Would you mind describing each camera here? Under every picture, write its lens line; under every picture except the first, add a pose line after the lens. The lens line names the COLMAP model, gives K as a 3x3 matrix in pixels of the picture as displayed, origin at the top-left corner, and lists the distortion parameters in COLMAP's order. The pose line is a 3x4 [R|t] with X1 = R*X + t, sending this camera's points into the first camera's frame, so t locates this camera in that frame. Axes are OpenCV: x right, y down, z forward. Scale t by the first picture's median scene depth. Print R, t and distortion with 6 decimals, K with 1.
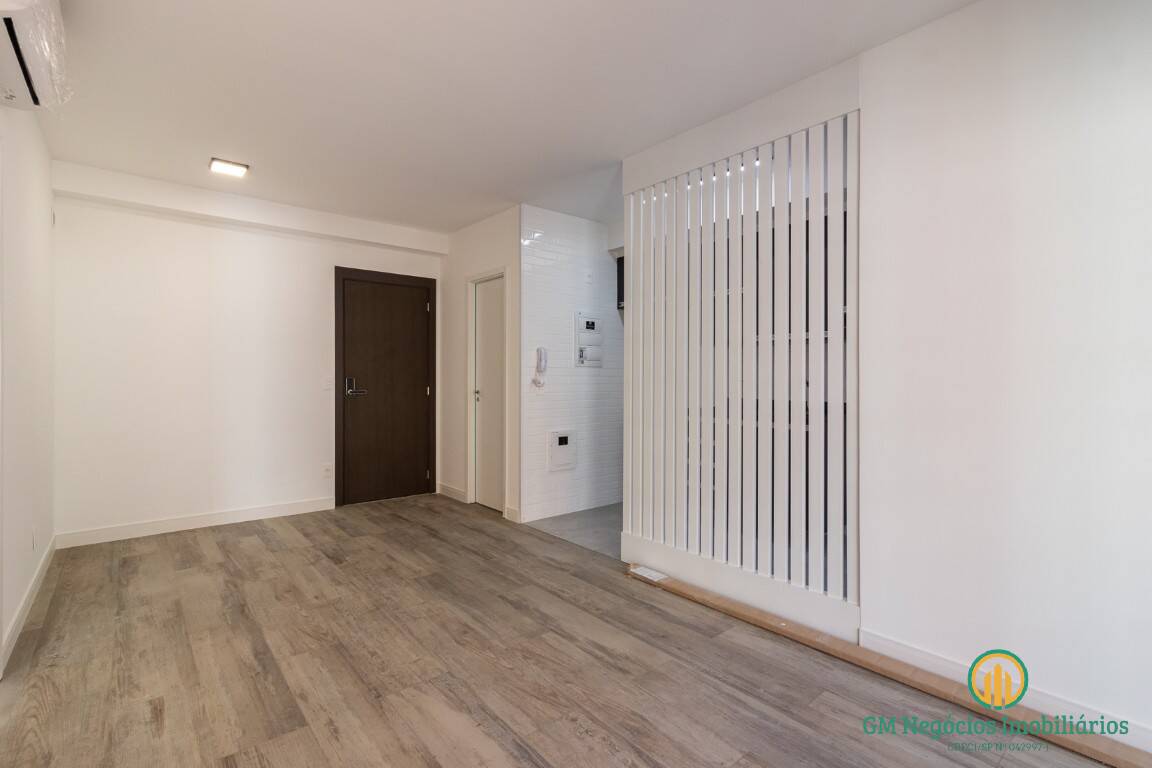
lens RADIAL K [[530.3, 0, 584.9], [0, 530.3, 383.2], [0, 0, 1]] dist [0.001954, -0.000011]
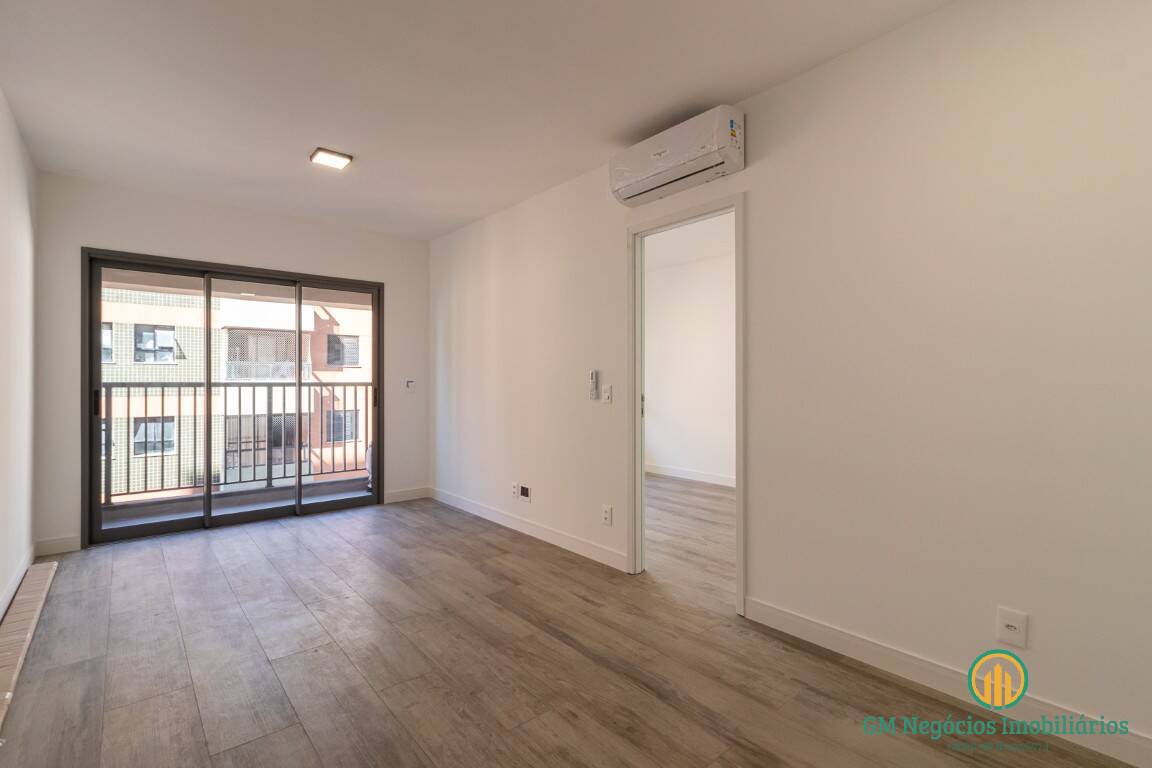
lens RADIAL K [[530.3, 0, 584.9], [0, 530.3, 383.2], [0, 0, 1]] dist [0.001954, -0.000011]
pose [[-0.999971, -0.003098, -0.006991, -0.470796], [-0.003182, 0.999922, 0.012064, -0.014212], [0.006953, 0.012086, -0.999903, 1.513687]]
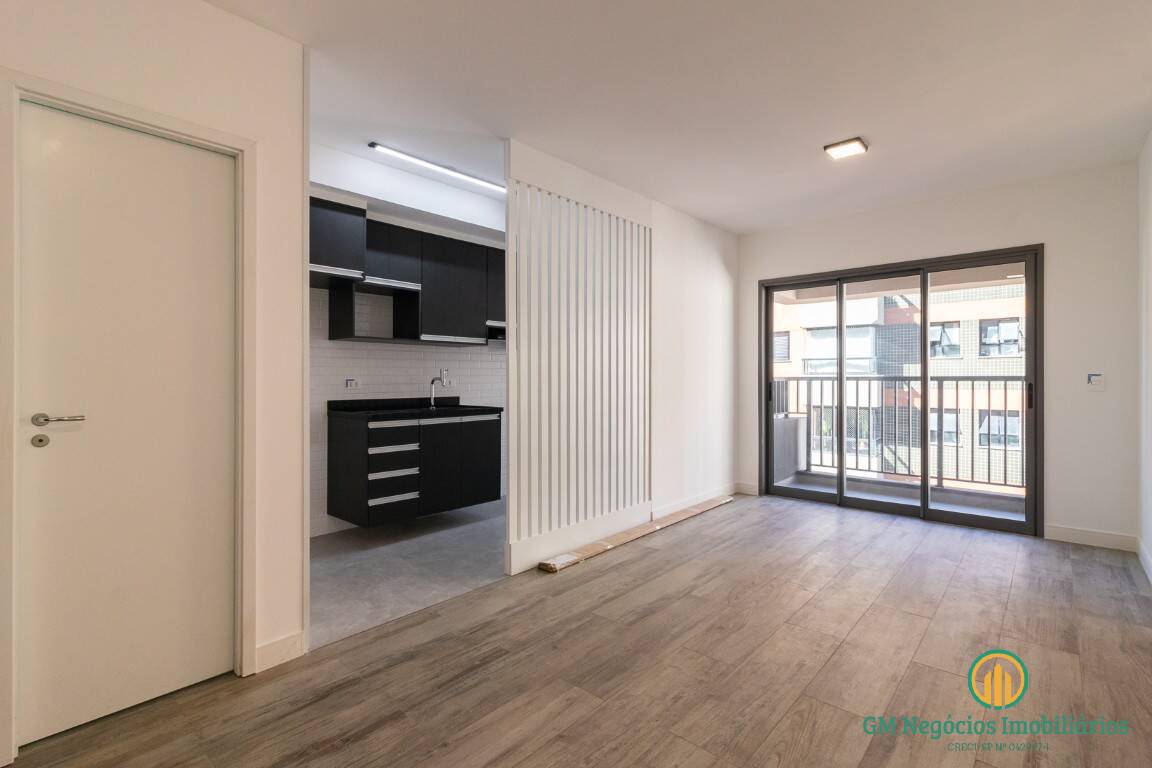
lens RADIAL K [[534.6, 0, 574.5], [0, 534.6, 375.7], [0, 0, 1]] dist [0.004572, 0.000671]
pose [[-0.132488, -0.000844, 0.991184, -0.947947], [0.012652, 0.999917, 0.002542, -0.012692], [-0.991104, 0.012877, -0.132466, 1.112485]]
